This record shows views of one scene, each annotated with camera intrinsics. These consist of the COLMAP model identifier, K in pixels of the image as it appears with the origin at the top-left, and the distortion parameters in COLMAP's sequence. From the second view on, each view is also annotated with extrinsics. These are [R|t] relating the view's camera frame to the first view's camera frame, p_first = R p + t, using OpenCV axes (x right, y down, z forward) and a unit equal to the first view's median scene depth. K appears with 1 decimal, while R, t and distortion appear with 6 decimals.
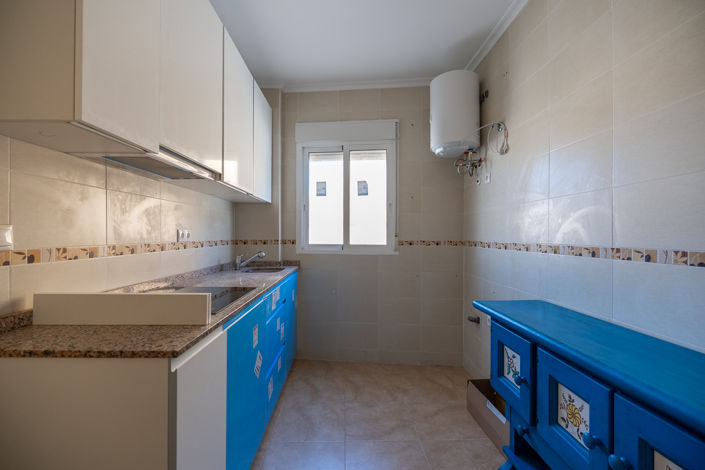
lens RADIAL K [[315.1, 0, 351.6], [0, 315.1, 235.2], [0, 0, 1]] dist [-0.009320, -0.000451]
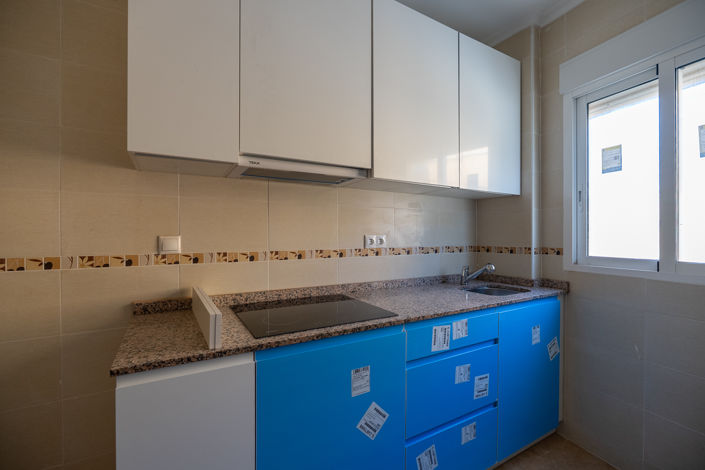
lens RADIAL K [[315.1, 0, 352.2], [0, 315.1, 235.0], [0, 0, 1]] dist [-0.009320, -0.000451]
pose [[0.479938, -0.001569, -0.877301, 0.180556], [-0.000125, 0.999998, -0.001857, -0.011330], [0.877302, 0.001001, 0.479937, 0.339391]]
